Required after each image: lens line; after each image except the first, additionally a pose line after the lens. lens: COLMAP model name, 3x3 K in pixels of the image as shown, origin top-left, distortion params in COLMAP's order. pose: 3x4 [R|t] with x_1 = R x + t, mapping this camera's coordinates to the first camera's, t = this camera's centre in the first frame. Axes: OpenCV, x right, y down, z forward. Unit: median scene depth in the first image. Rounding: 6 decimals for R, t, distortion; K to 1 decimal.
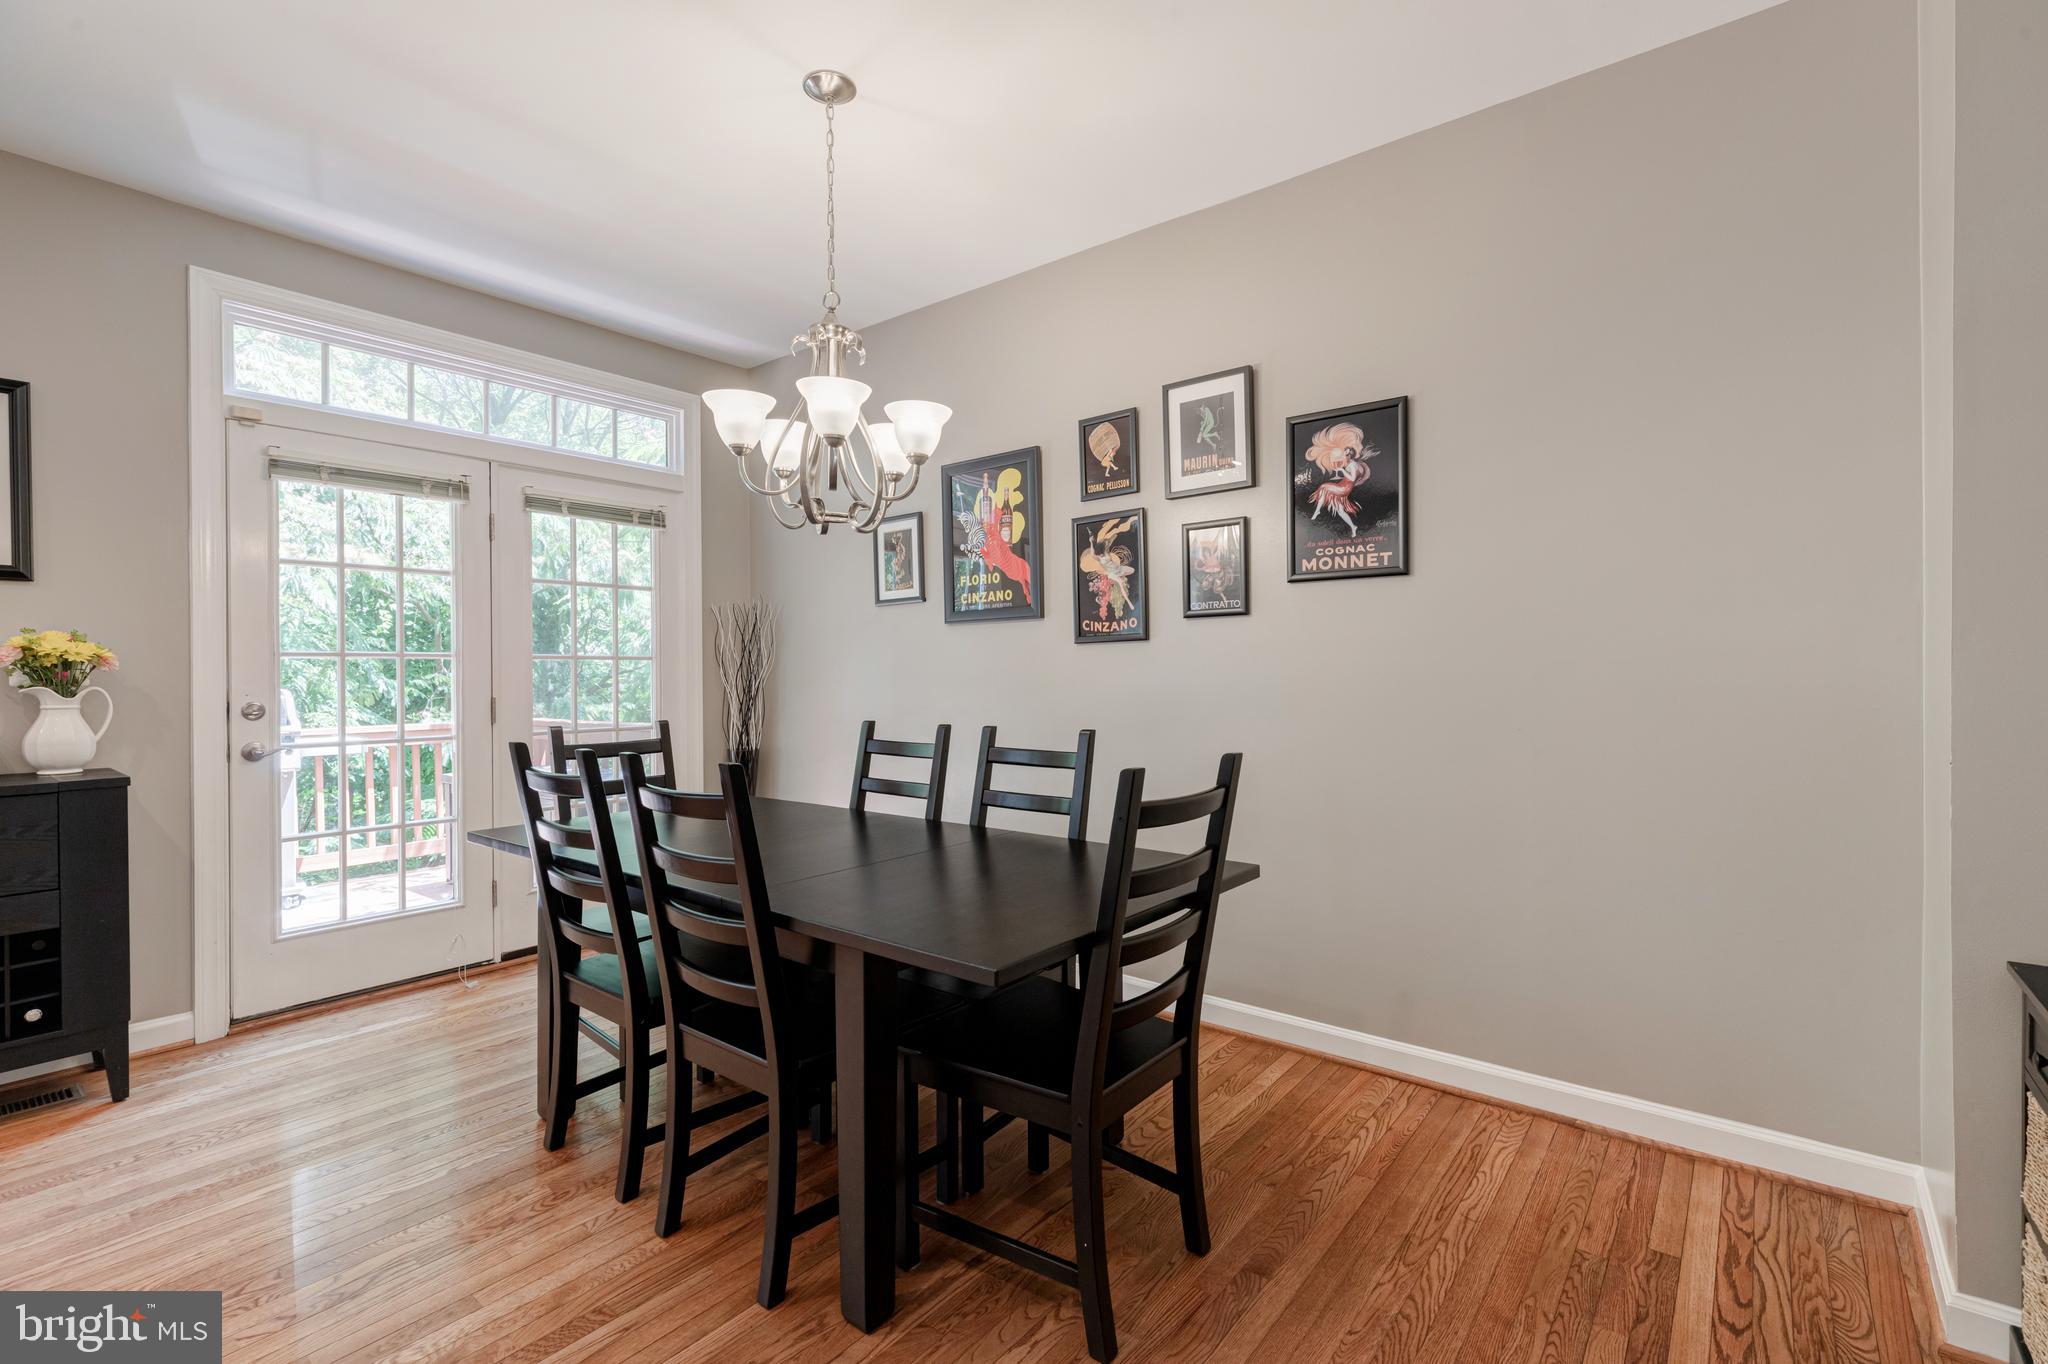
lens RADIAL K [[913.1, 0, 1027.4], [0, 913.1, 674.4], [0, 0, 1]] dist [0.005293, 0.000242]
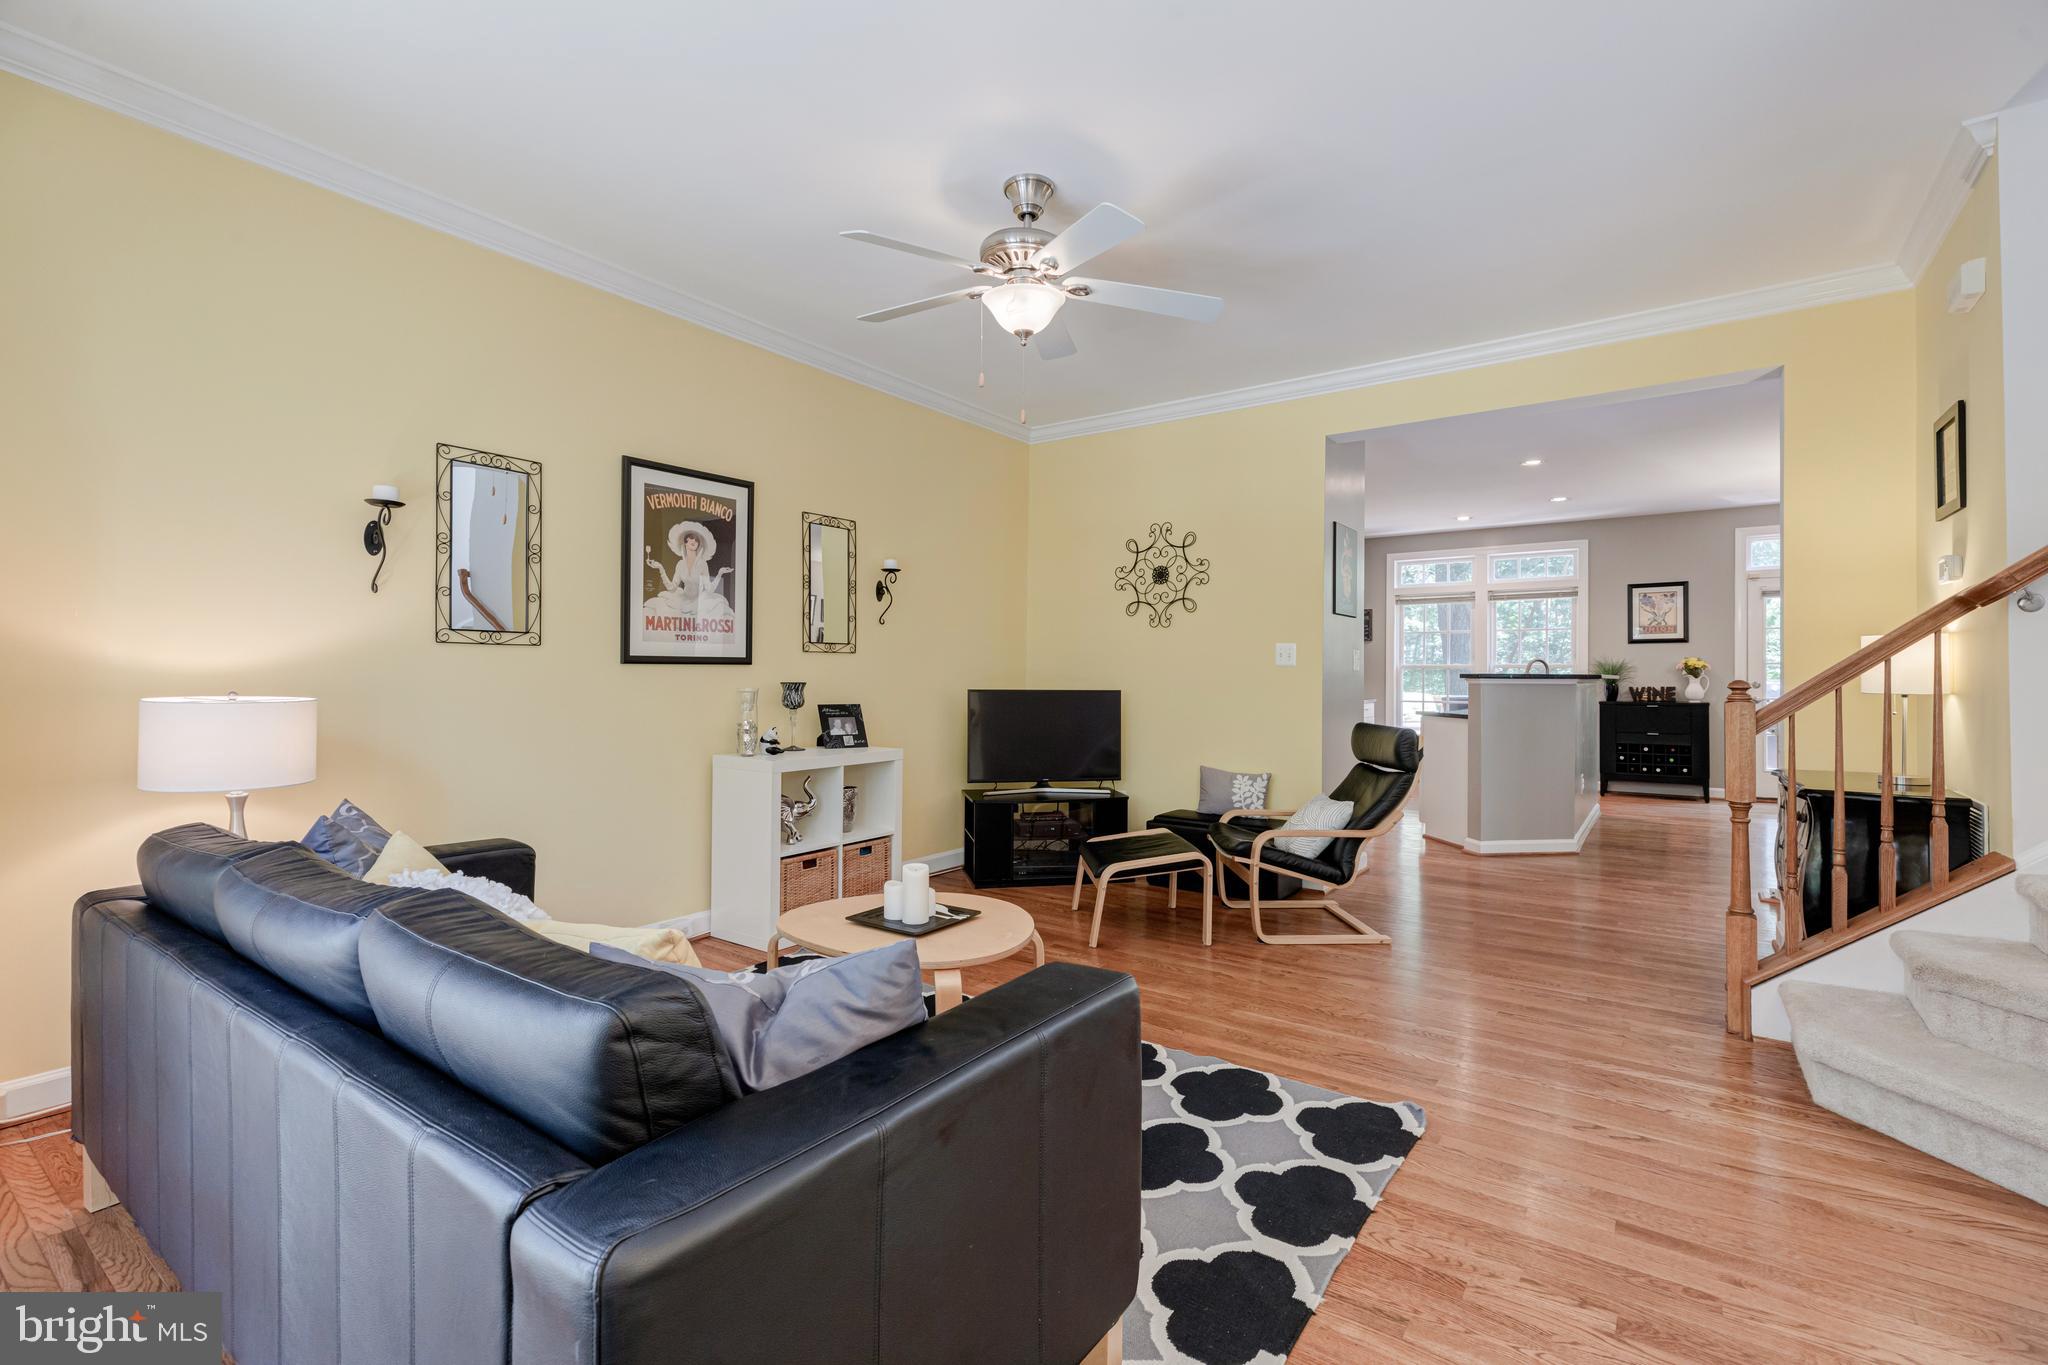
lens RADIAL K [[913.1, 0, 1027.4], [0, 913.1, 674.9], [0, 0, 1]] dist [0.005293, 0.000242]
pose [[0.051399, 0.003032, -0.998674, 1.754791], [-0.004515, 0.999986, 0.002803, 0.012557], [0.998668, 0.004365, 0.051412, -1.295851]]
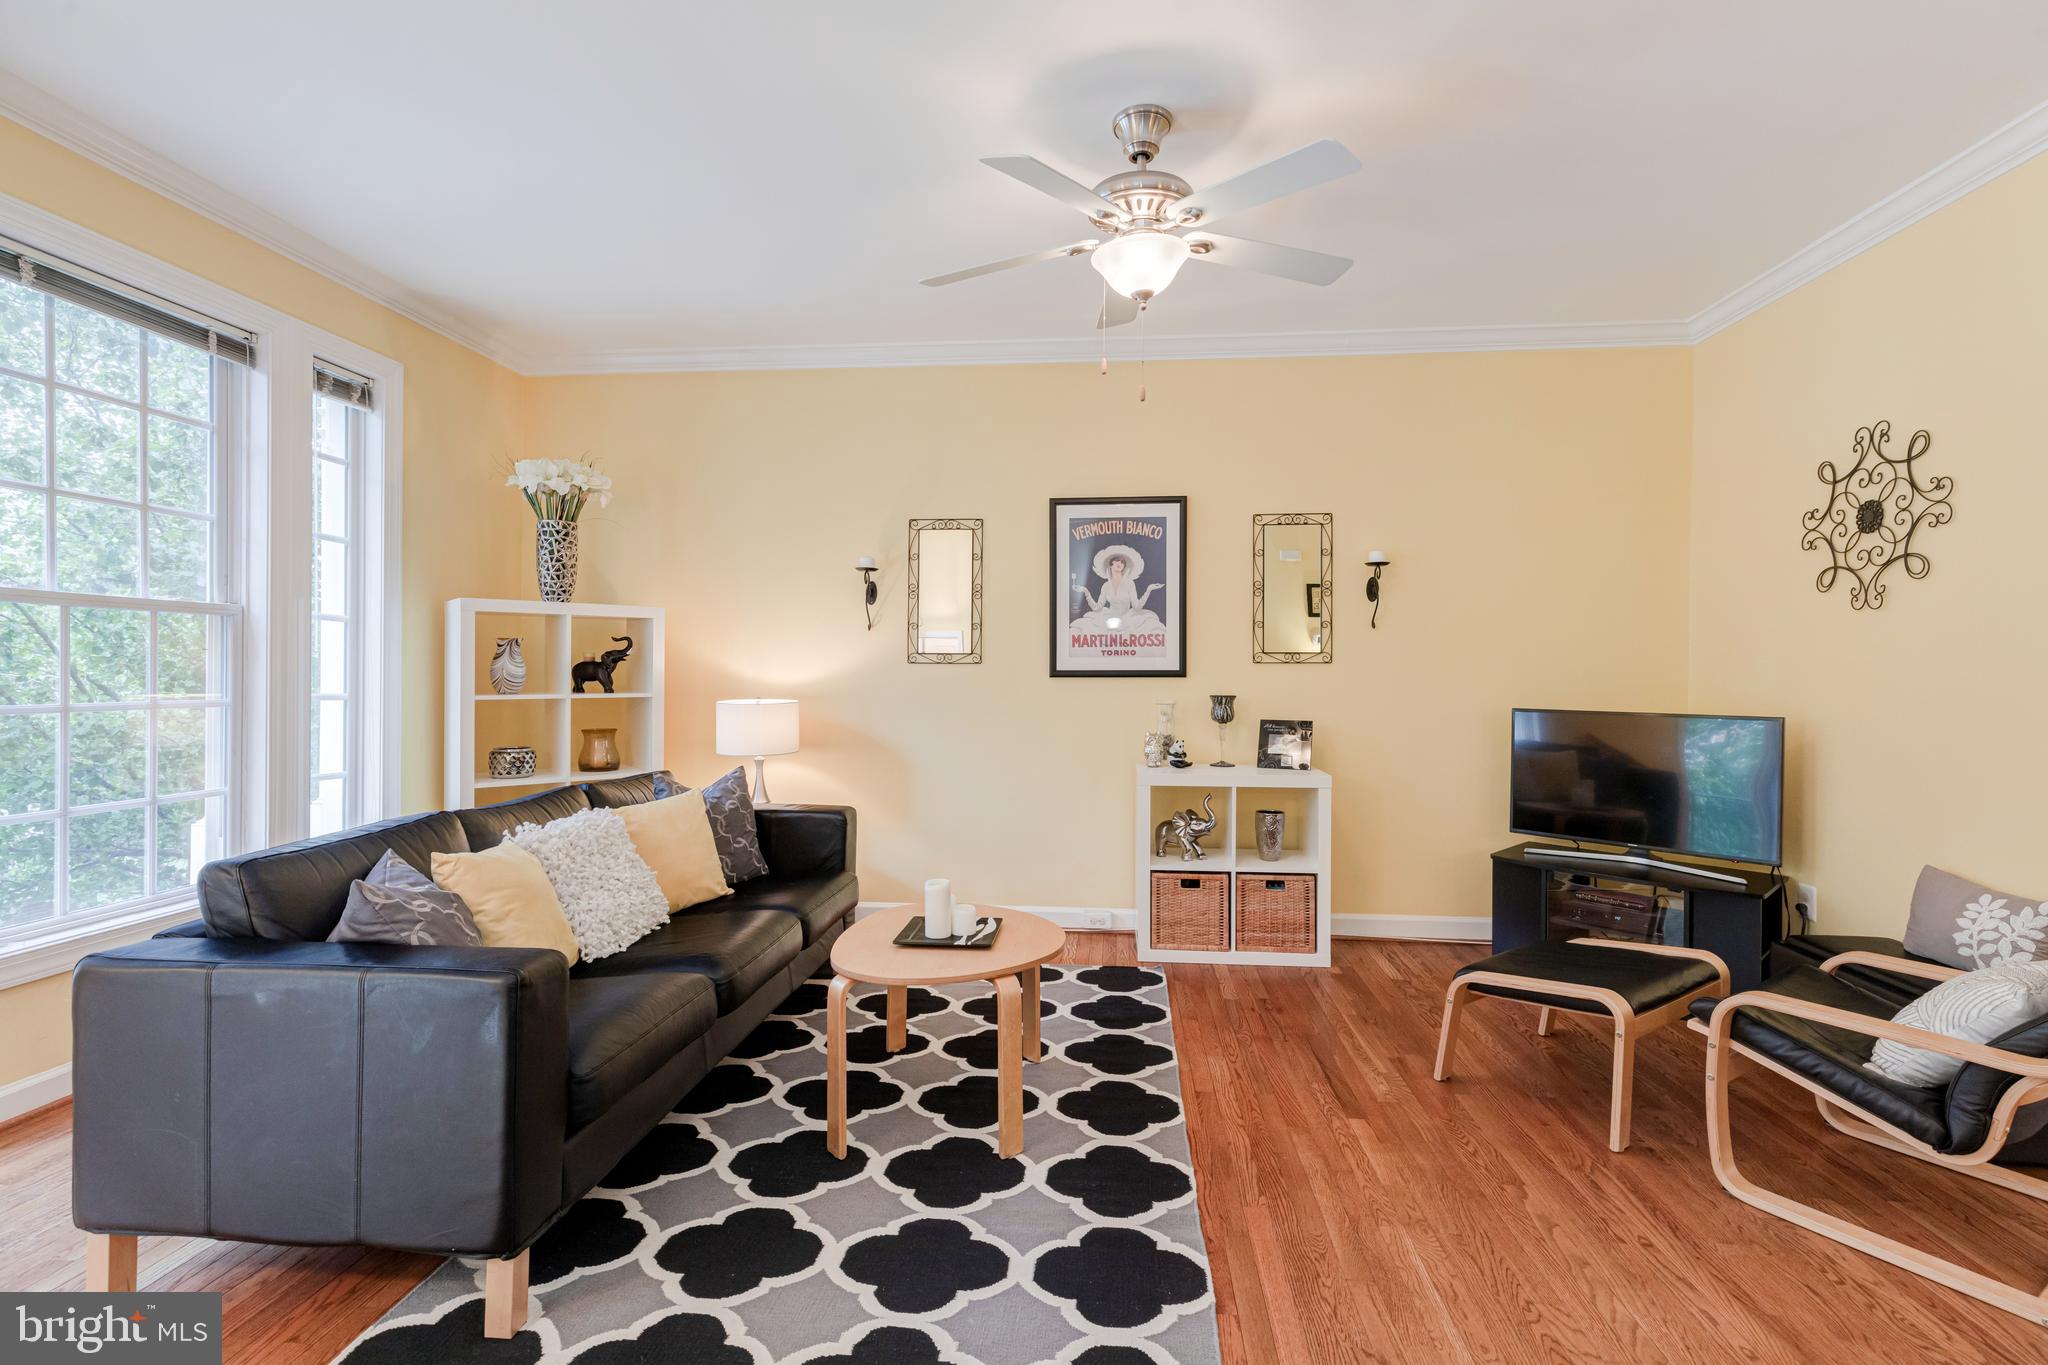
lens RADIAL K [[923.4, 0, 1027.1], [0, 923.4, 675.3], [0, 0, 1]] dist [0.005126, 0.000018]
pose [[-0.837240, 0.000946, -0.546834, 1.337366], [-0.002032, 0.999986, 0.004842, -0.005939], [0.546832, 0.005165, -0.837227, -0.616033]]
